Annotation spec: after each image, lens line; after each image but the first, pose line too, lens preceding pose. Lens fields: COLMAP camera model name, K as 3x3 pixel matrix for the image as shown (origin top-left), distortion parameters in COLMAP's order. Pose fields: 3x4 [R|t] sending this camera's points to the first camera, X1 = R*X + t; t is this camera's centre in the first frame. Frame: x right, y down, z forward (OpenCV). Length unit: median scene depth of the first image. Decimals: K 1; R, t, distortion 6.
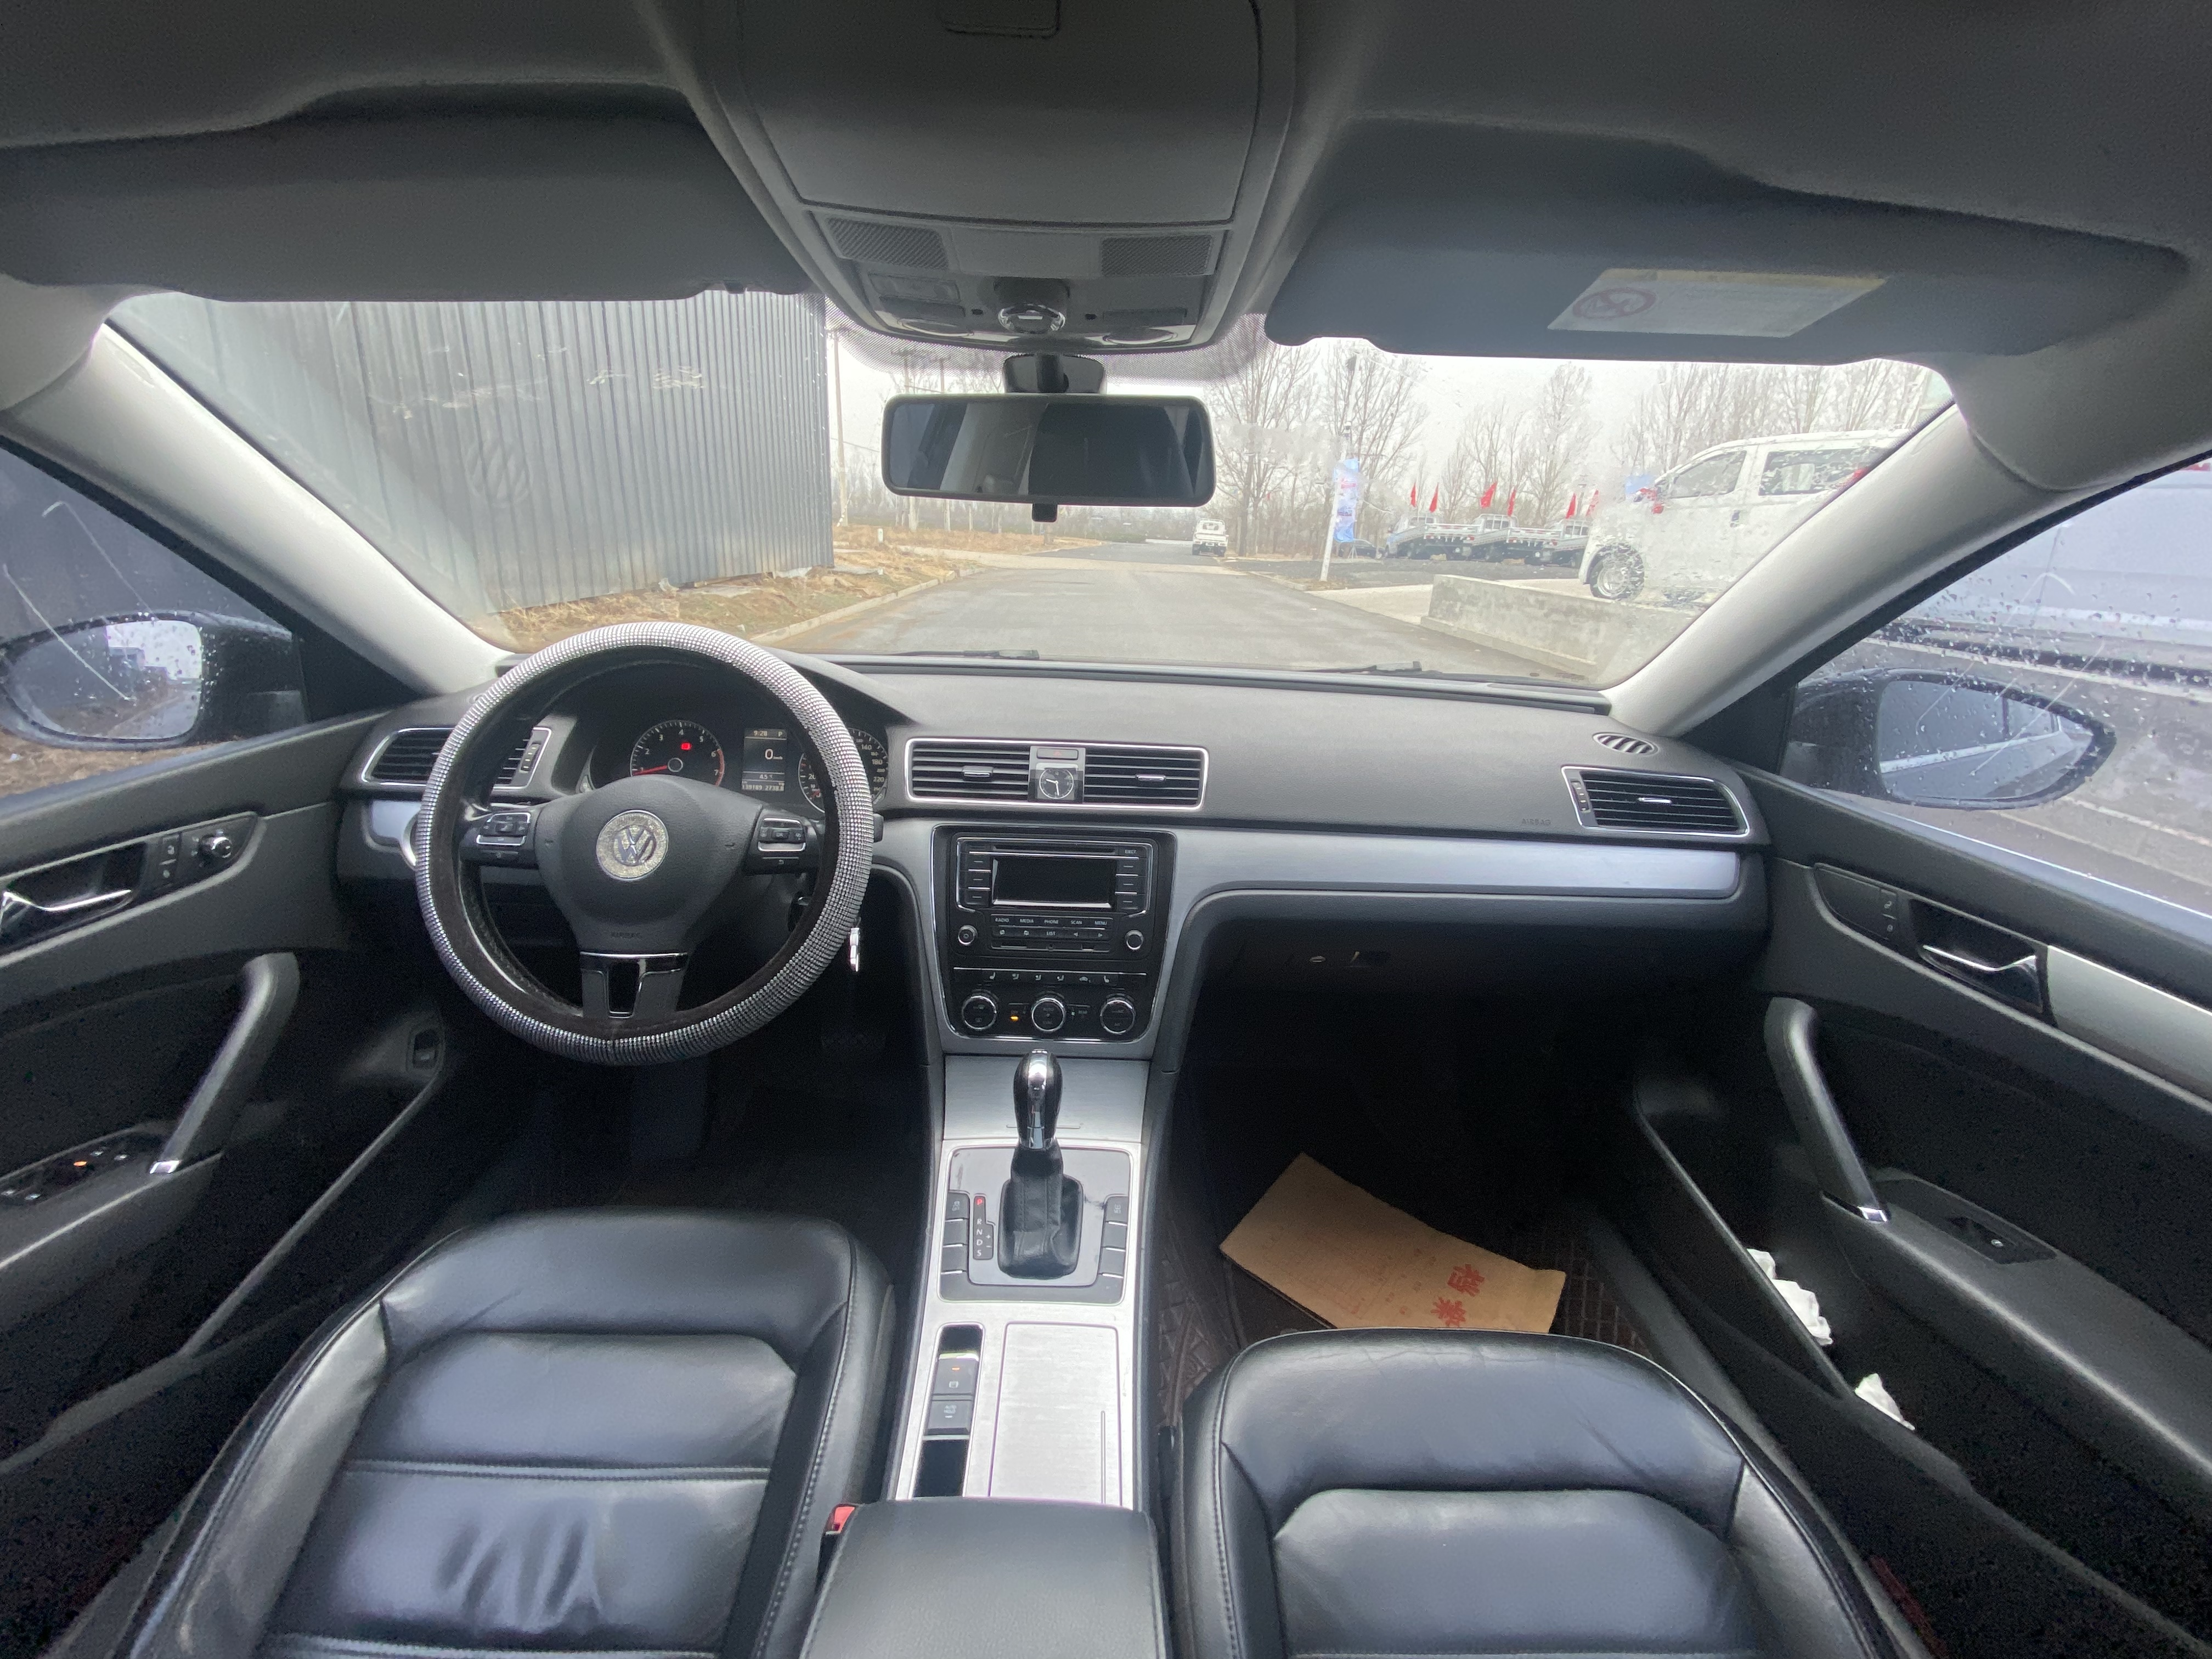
lens RADIAL K [[896.6, 0, 1106.0], [0, 896.6, 829.5], [0, 0, 1]] dist [-0.001008, -0.000185]
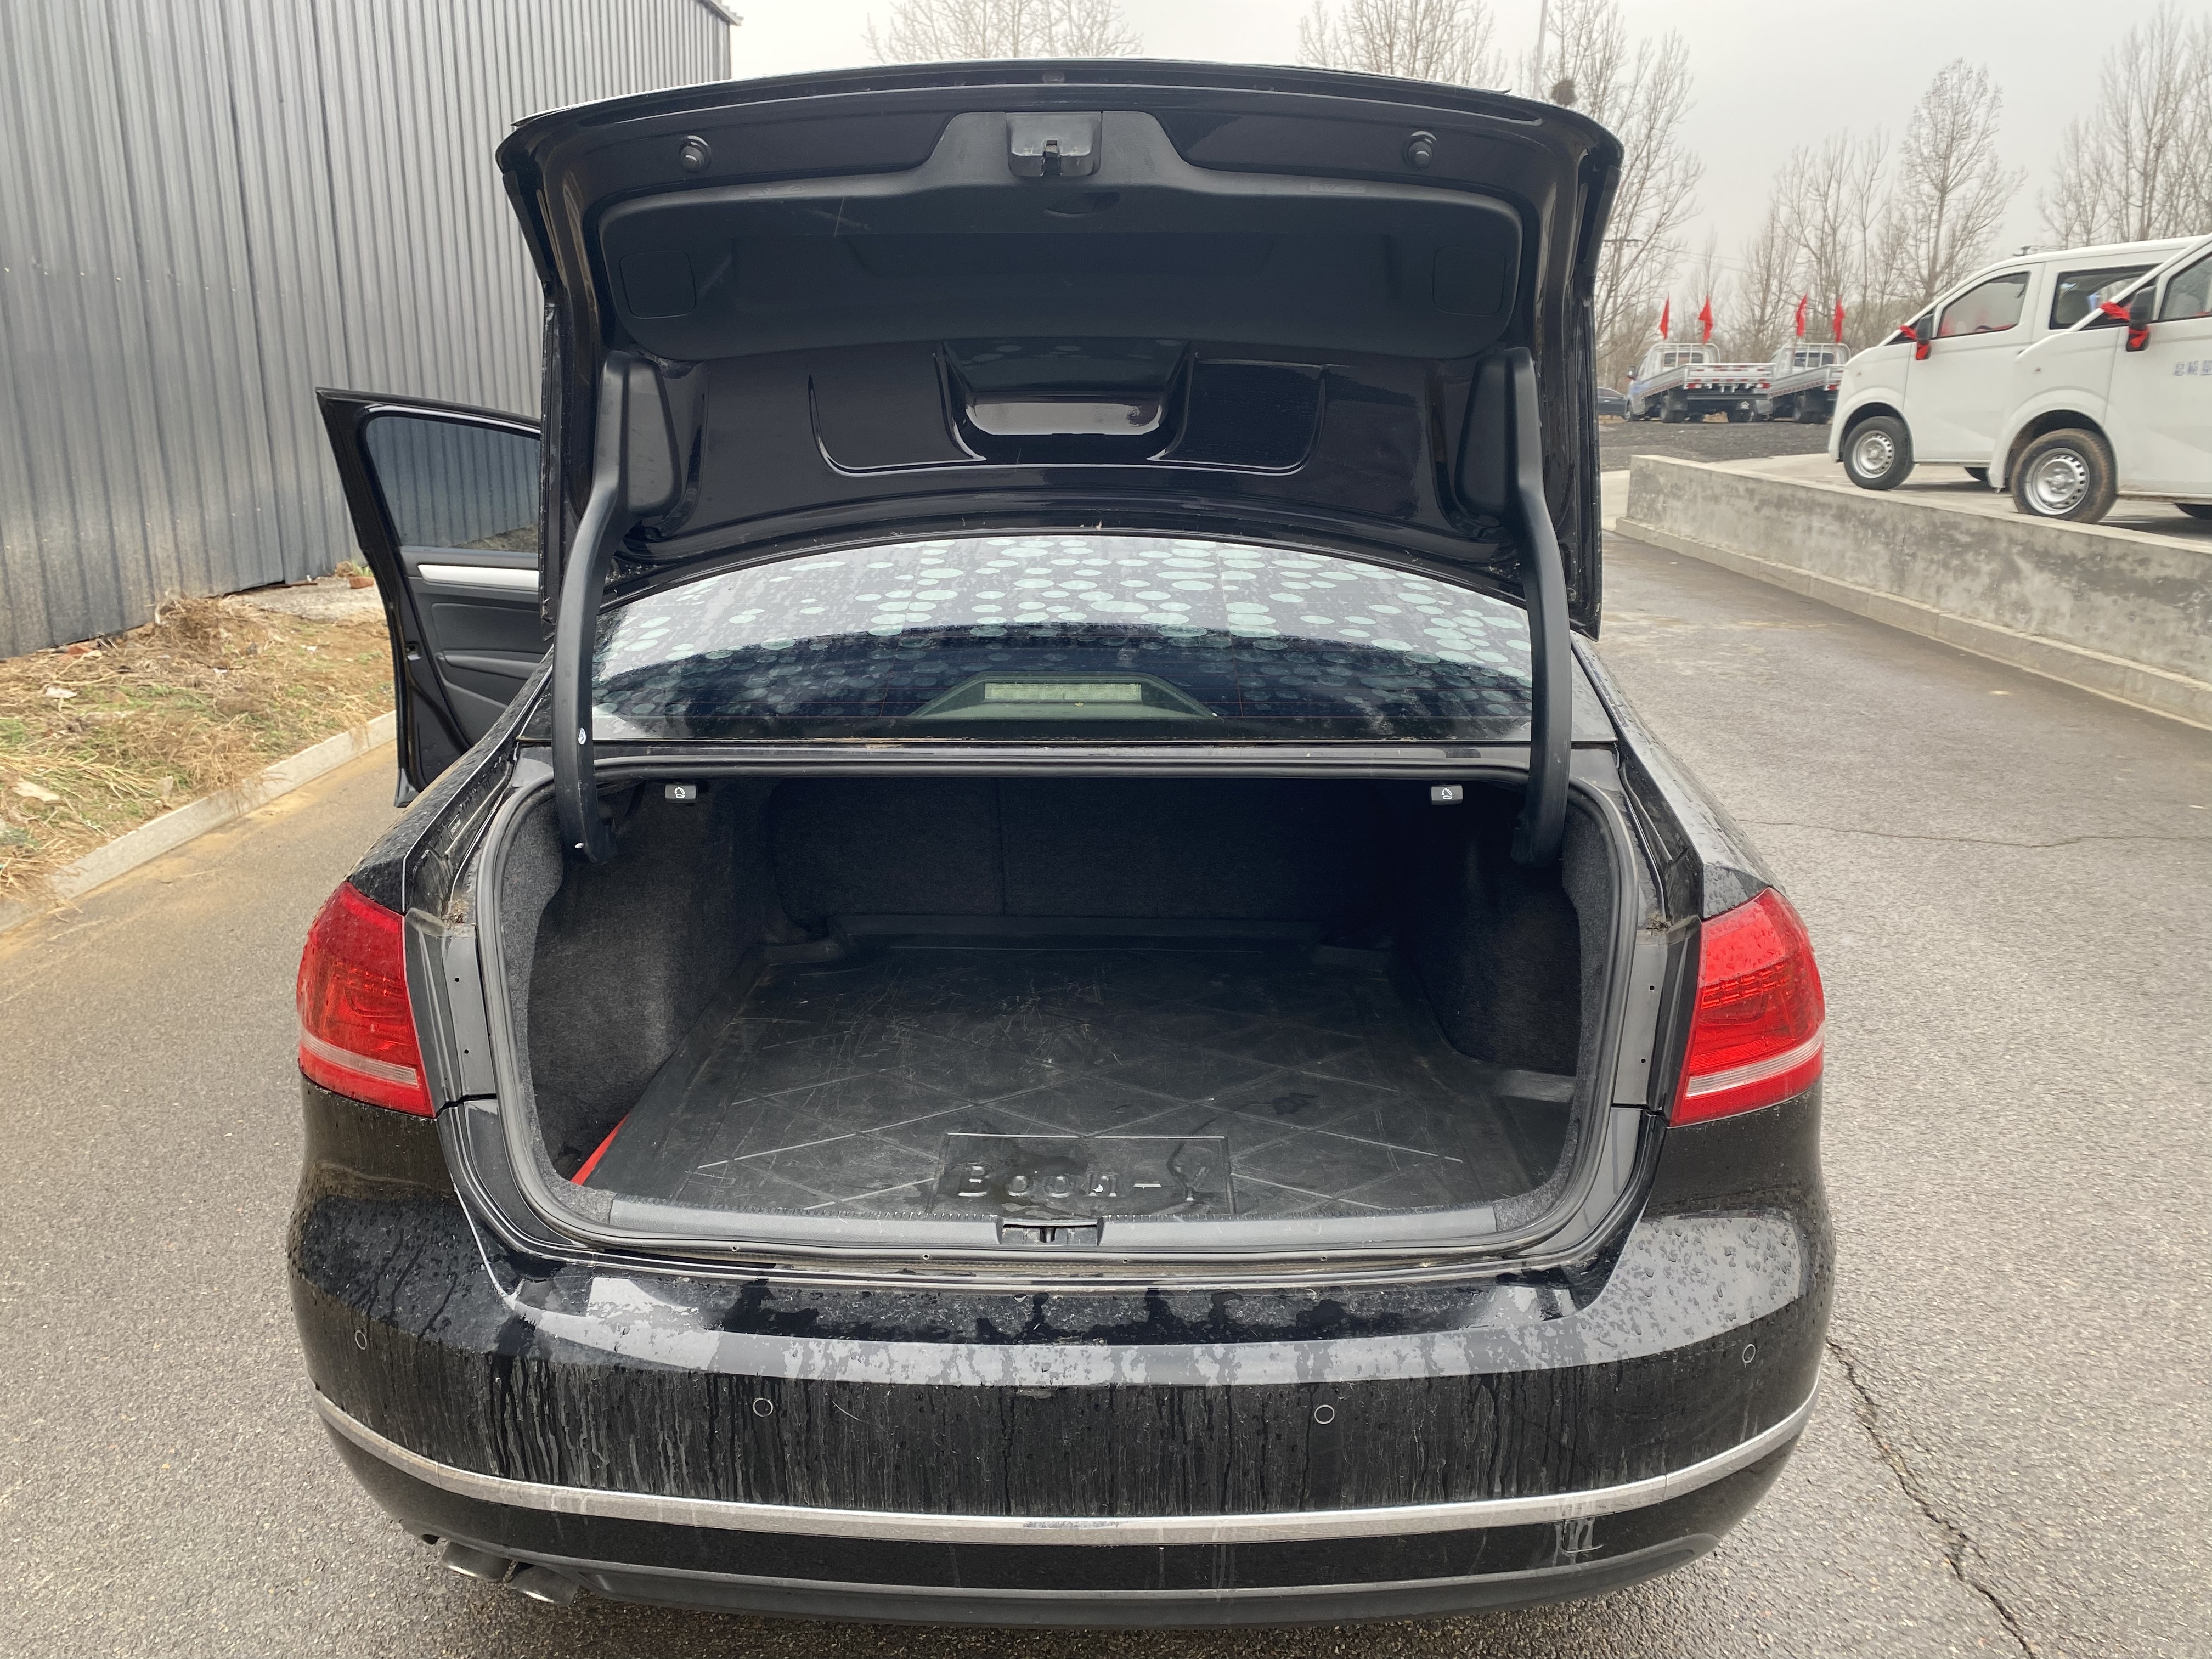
lens RADIAL K [[1713.8, 0, 1065.1], [0, 1713.8, 831.1], [0, 0, 1]] dist [0.005324, 0.001593]
pose [[0.998100, -0.027140, -0.055324, 0.010084], [0.023356, 0.997416, -0.067933, 0.113579], [0.057025, 0.066512, 0.996155, -0.442232]]
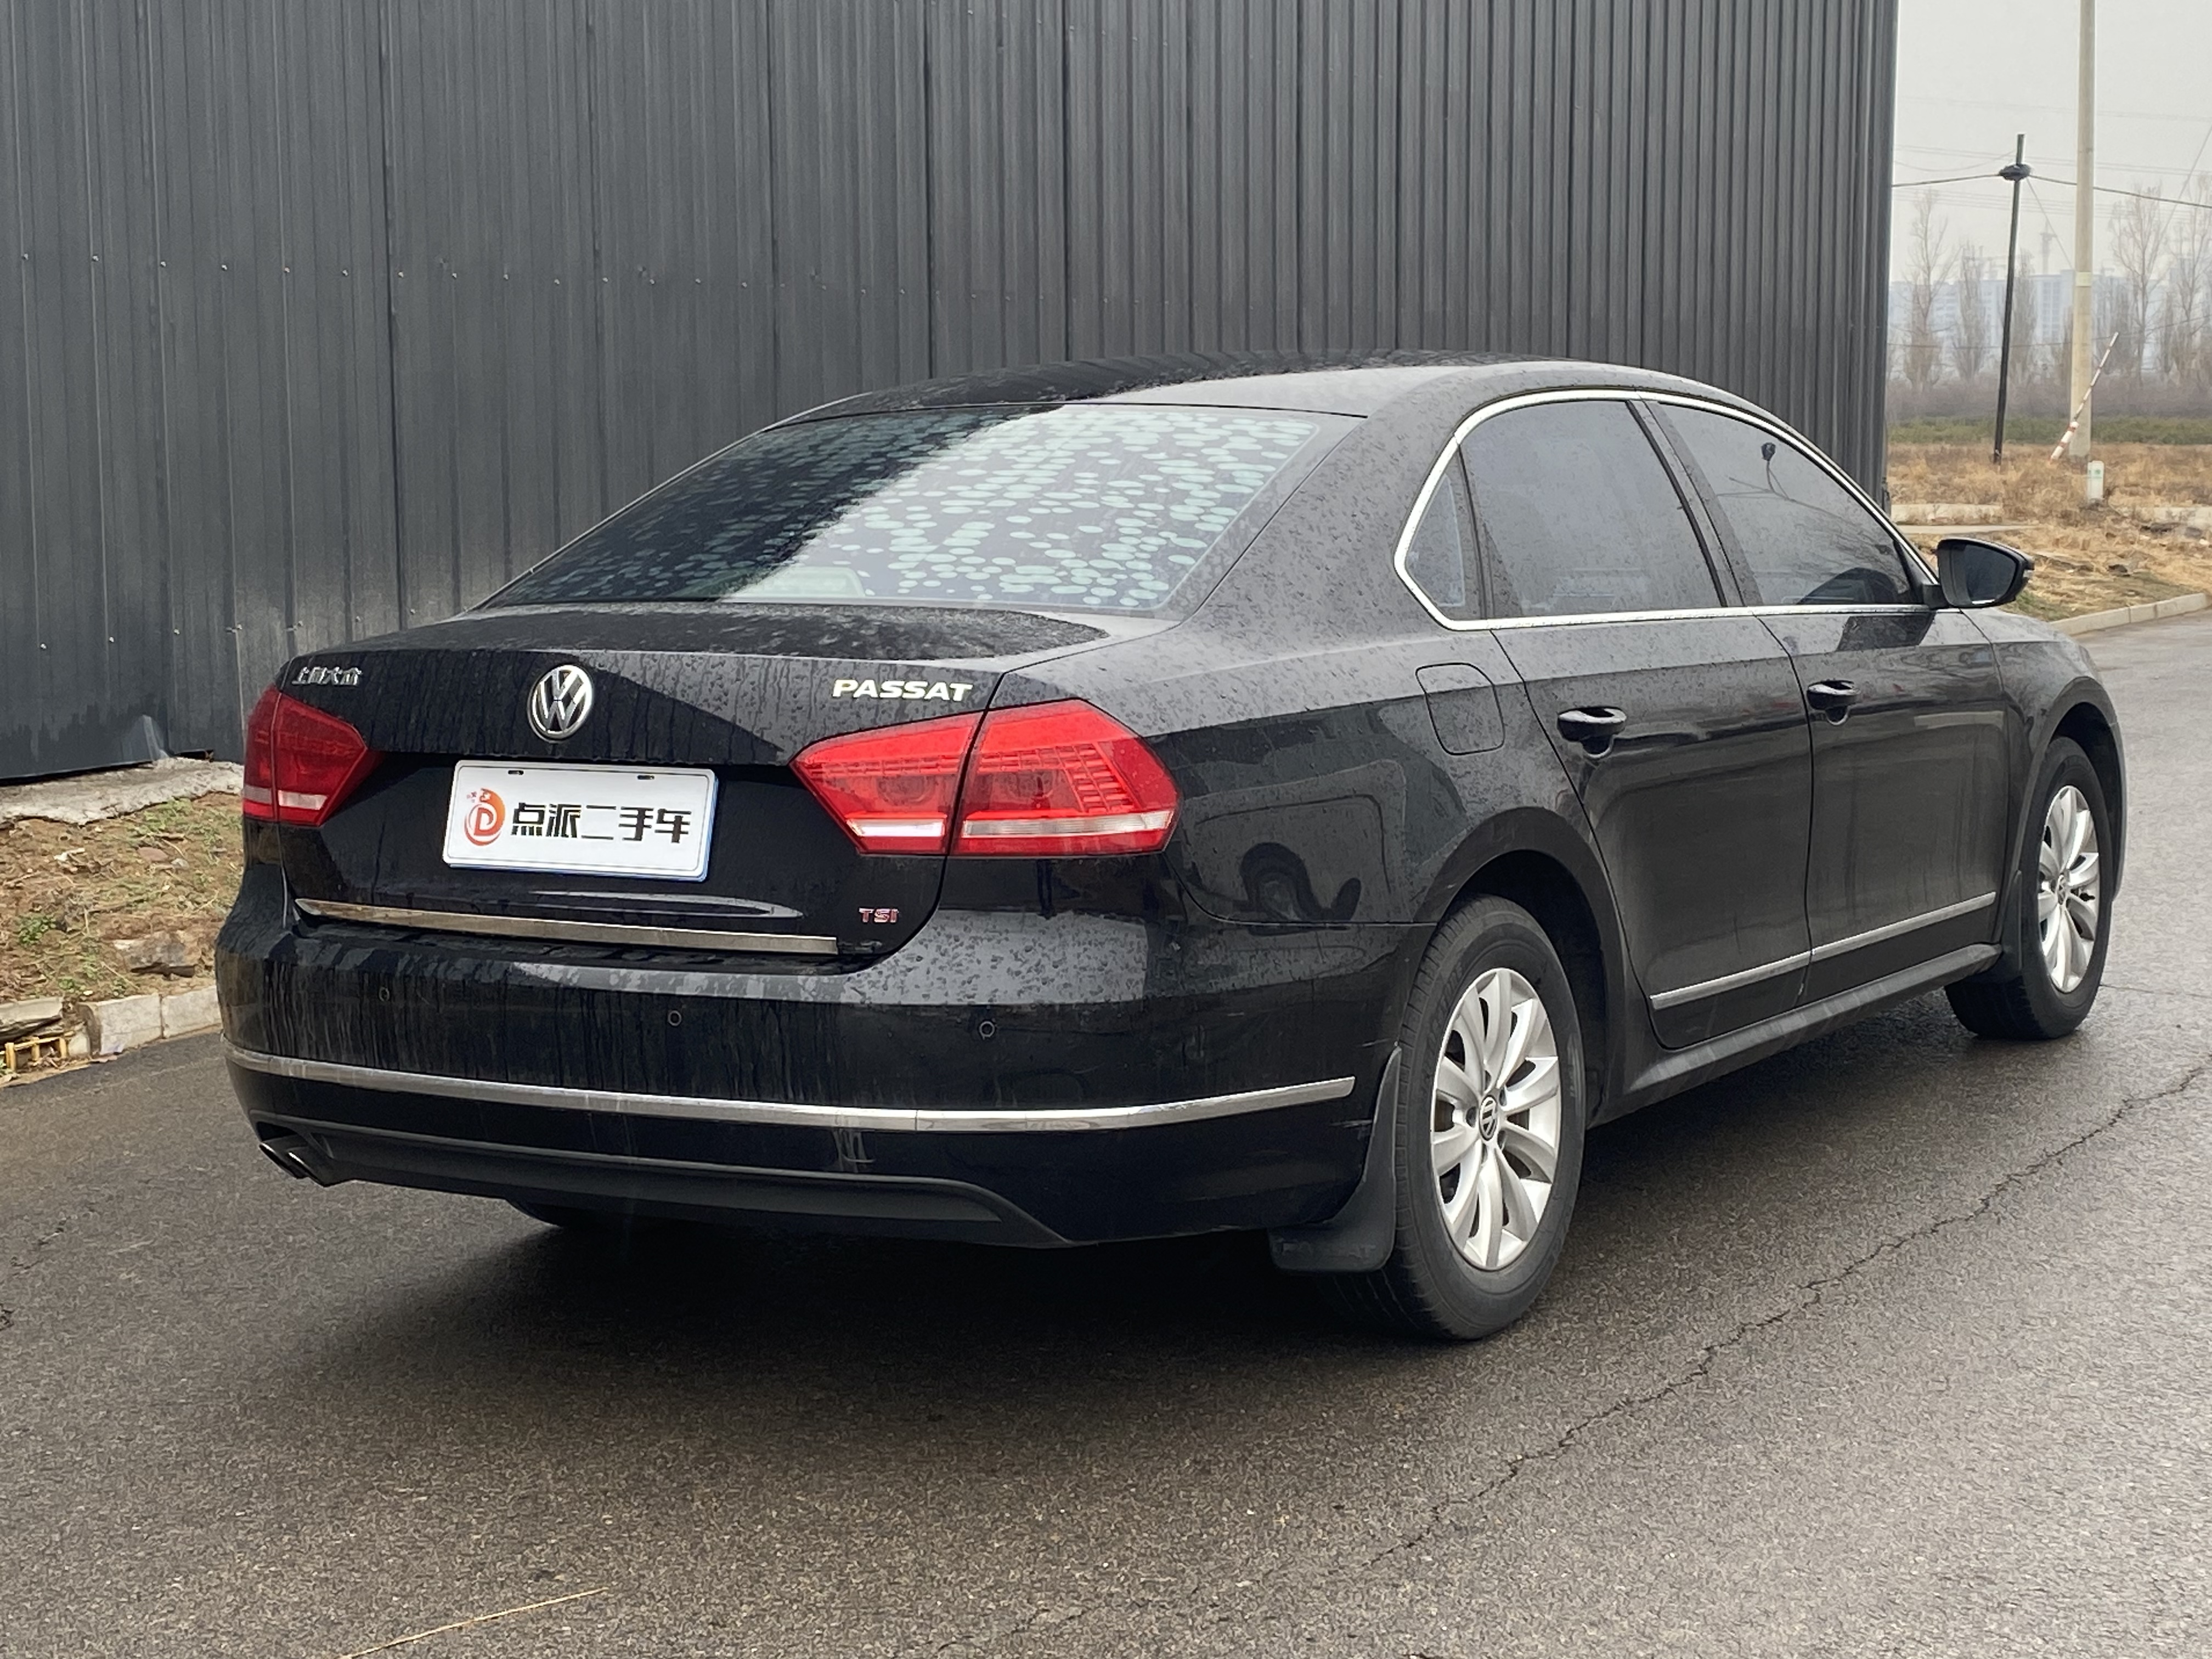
lens RADIAL K [[3550.4, 0, 1106.0], [0, 3550.4, 829.5], [0, 0, 1]] dist [0.151126, -0.207997]
pose [[0.841657, 0.003972, -0.539998, 0.369122], [-0.121367, 0.975782, -0.181990, 0.223791], [0.526197, 0.218711, 0.821755, -0.673966]]
